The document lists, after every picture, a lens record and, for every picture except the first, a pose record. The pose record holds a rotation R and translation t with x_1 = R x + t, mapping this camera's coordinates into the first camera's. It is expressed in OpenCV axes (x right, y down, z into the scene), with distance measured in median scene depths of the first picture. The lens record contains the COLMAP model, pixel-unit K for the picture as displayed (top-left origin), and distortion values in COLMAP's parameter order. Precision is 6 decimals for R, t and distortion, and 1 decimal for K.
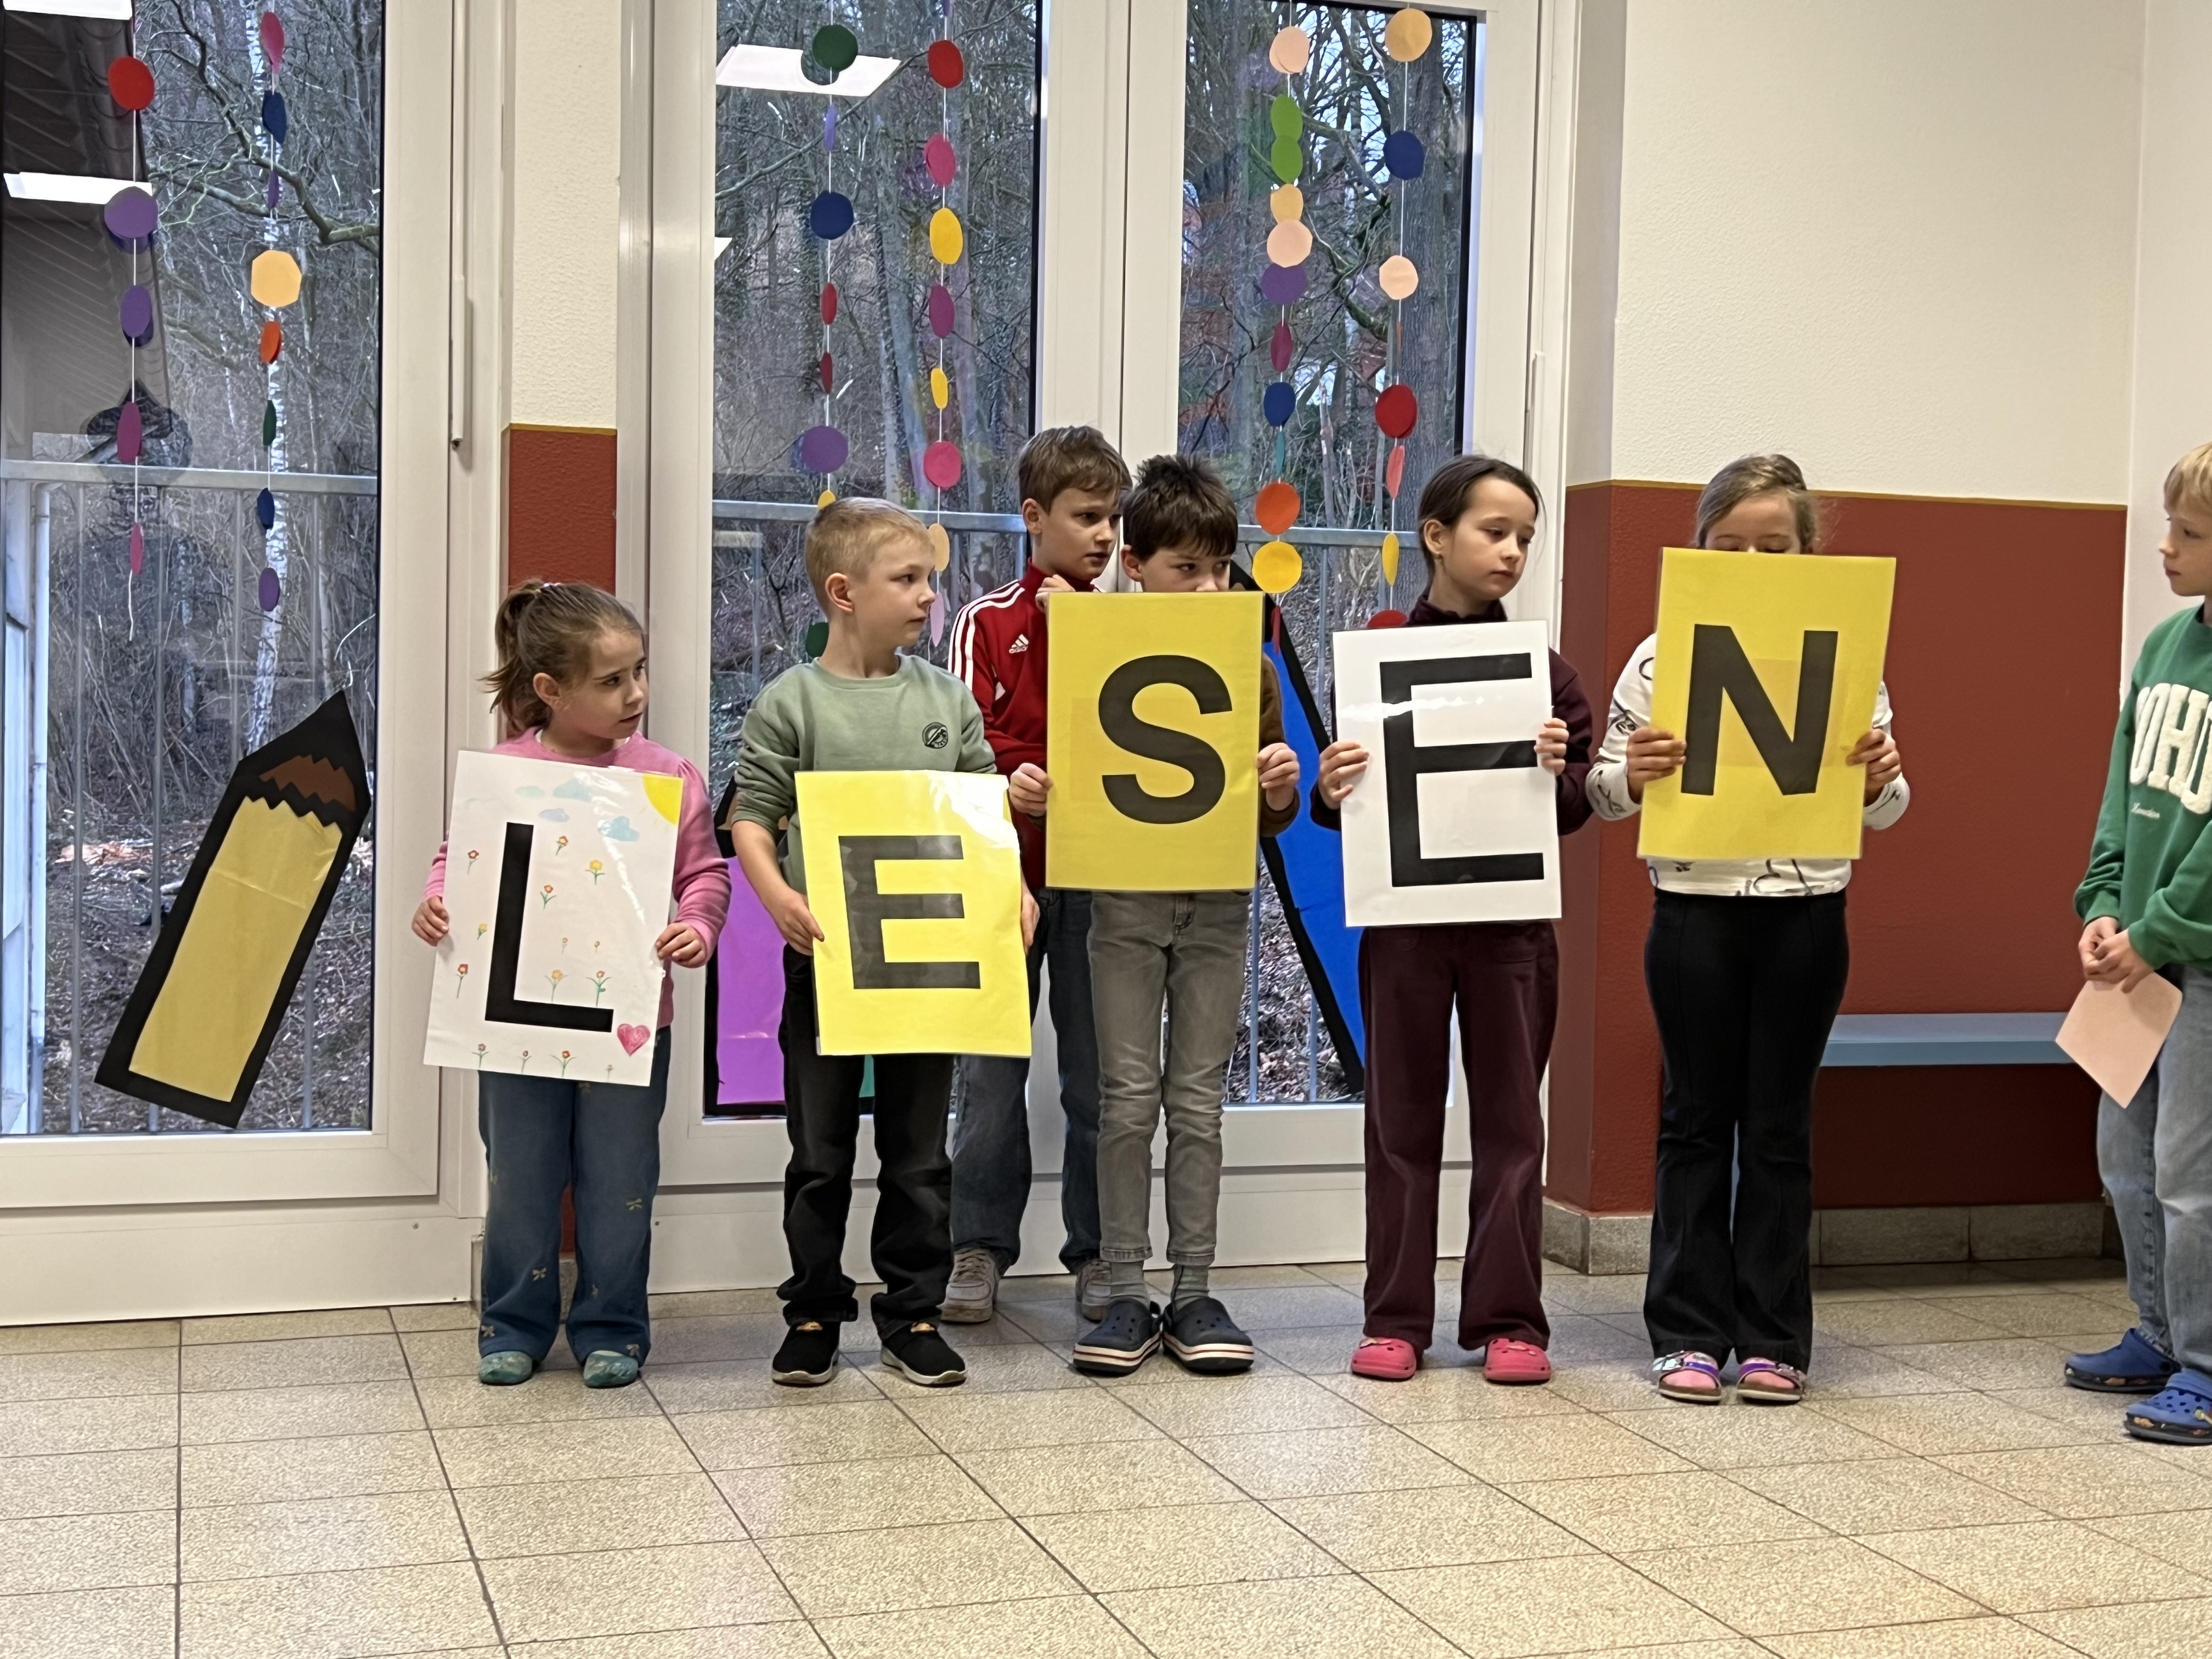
lens RADIAL K [[2804.9, 0, 1108.1], [0, 2804.9, 823.8], [0, 0, 1]] dist [0.118544, 0.000000]
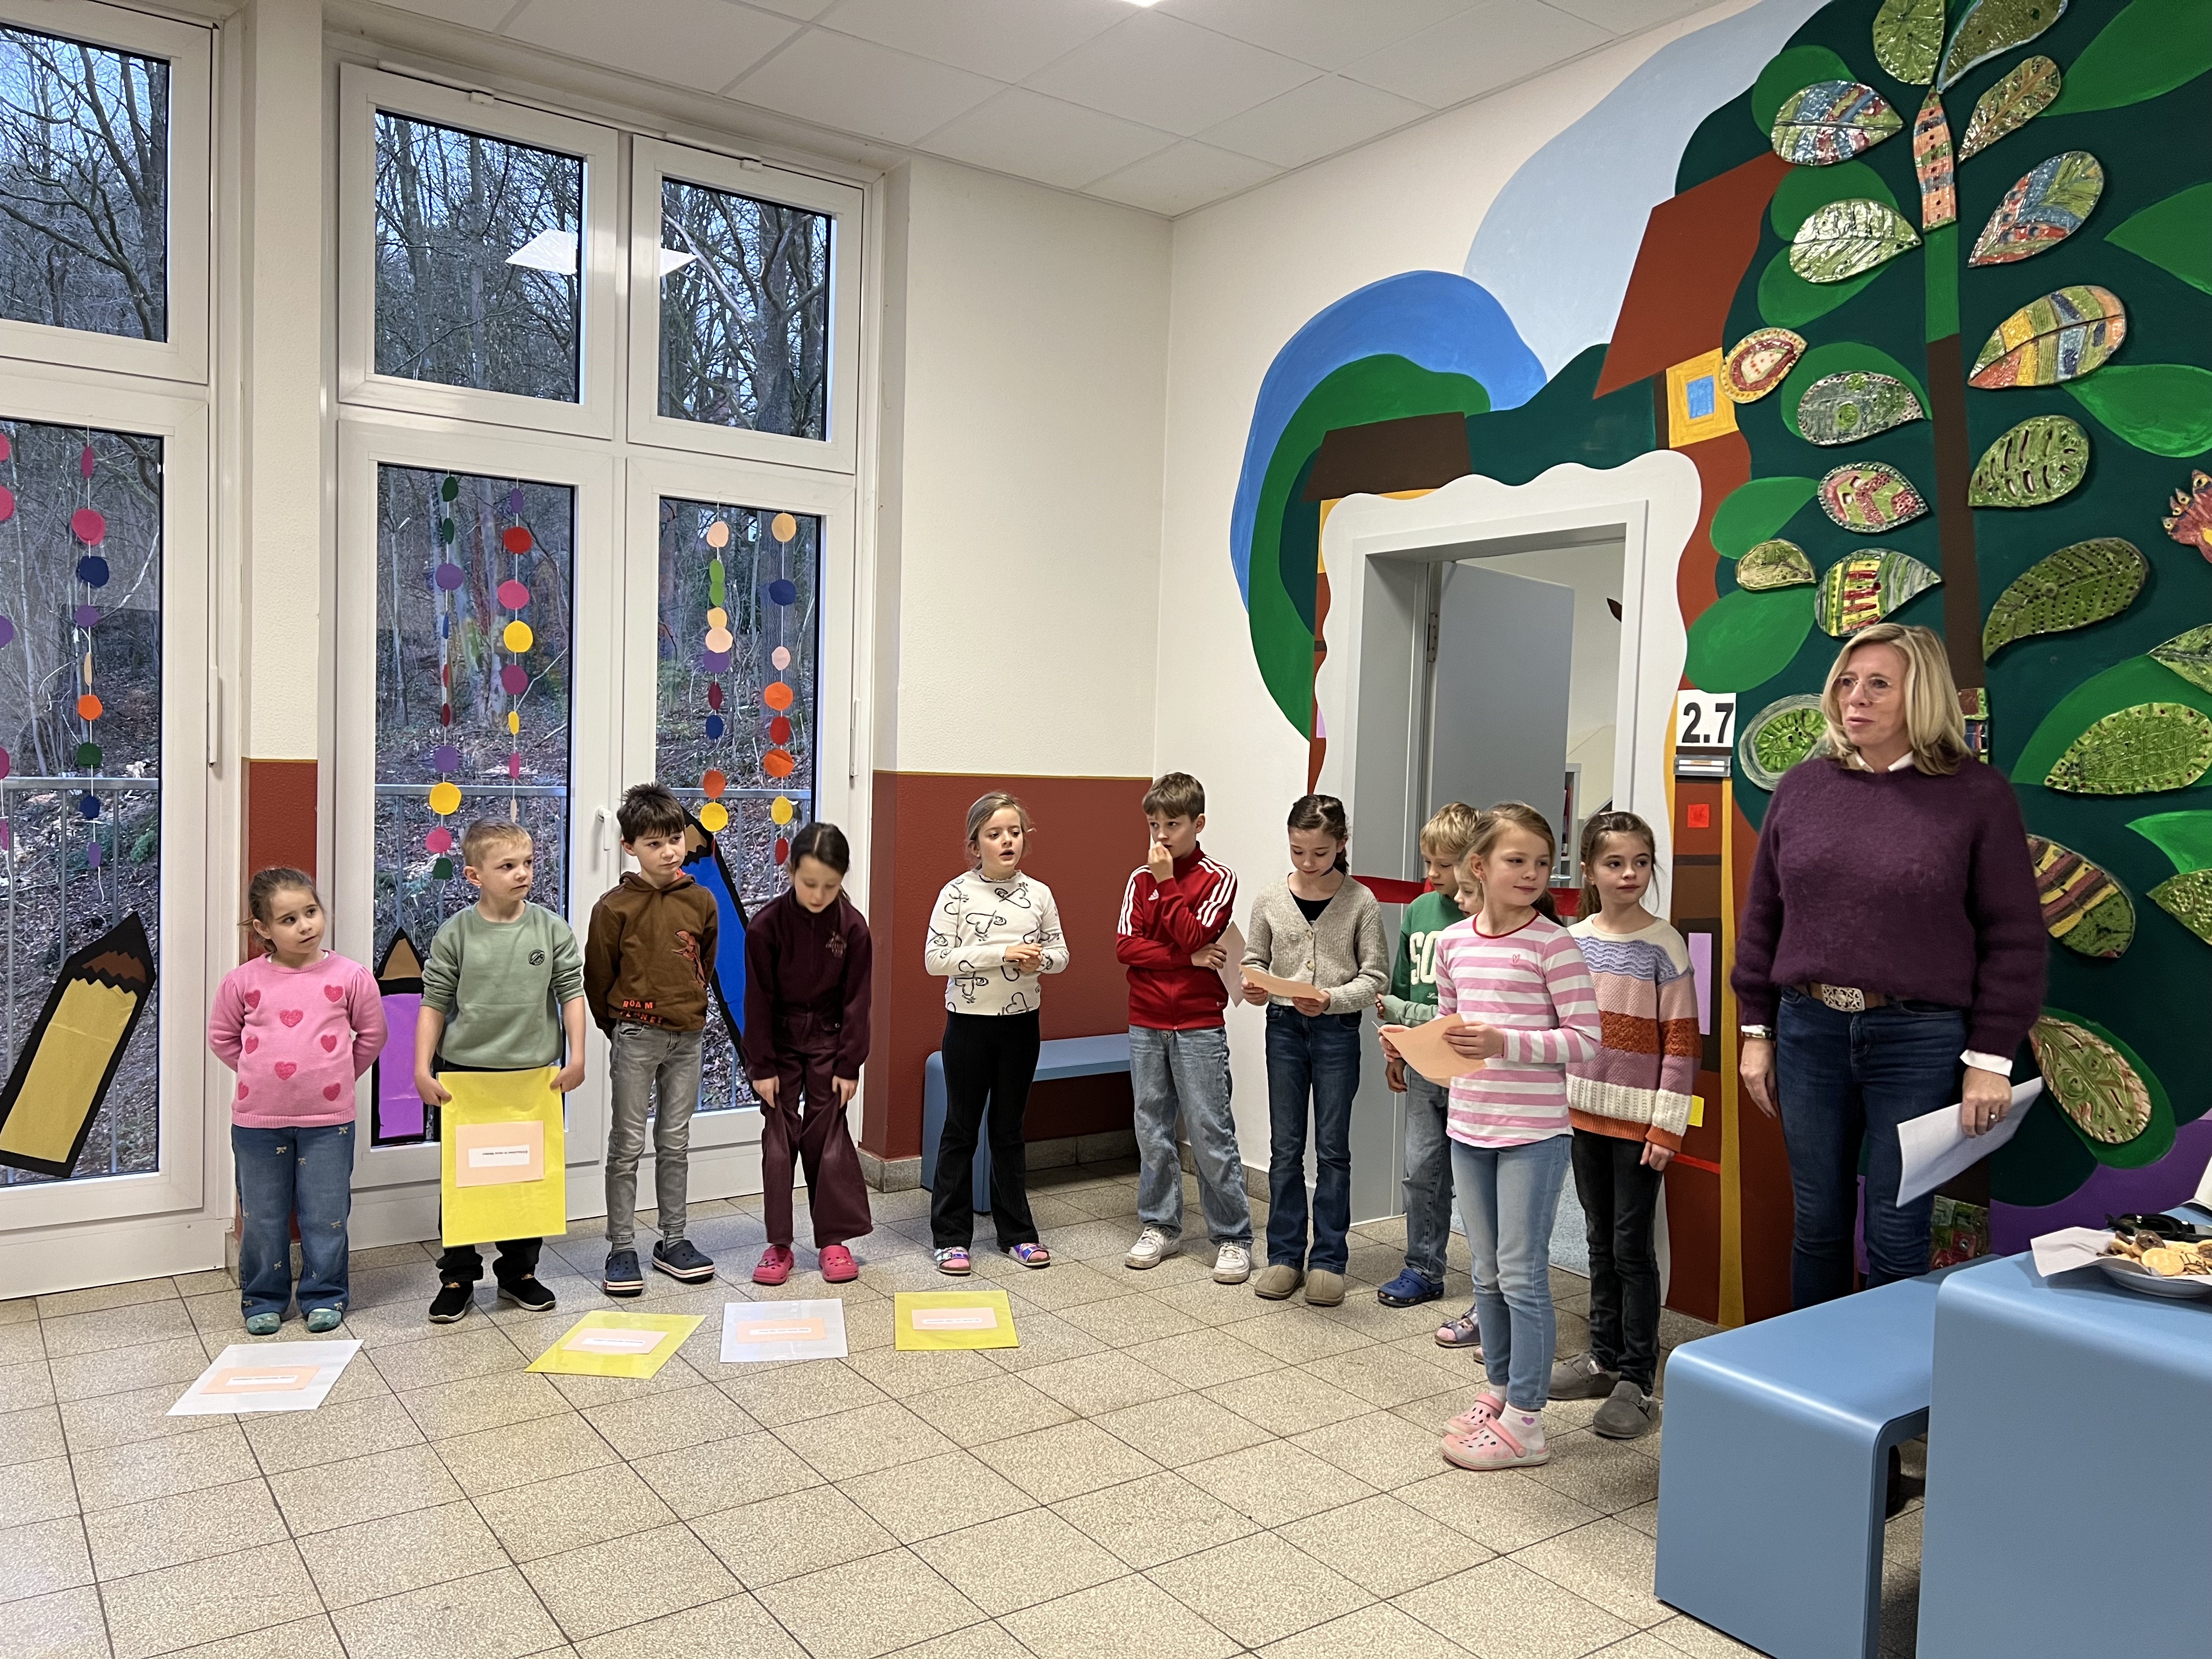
lens RADIAL K [[1682.0, 0, 1087.7], [0, 1682.0, 828.5], [0, 0, 1]] dist [0.014732, 0.006858]
pose [[0.957255, -0.005948, 0.289183, -0.024264], [-0.003386, 0.999490, 0.031767, -0.132996], [-0.289224, -0.031388, 0.956747, -0.110118]]
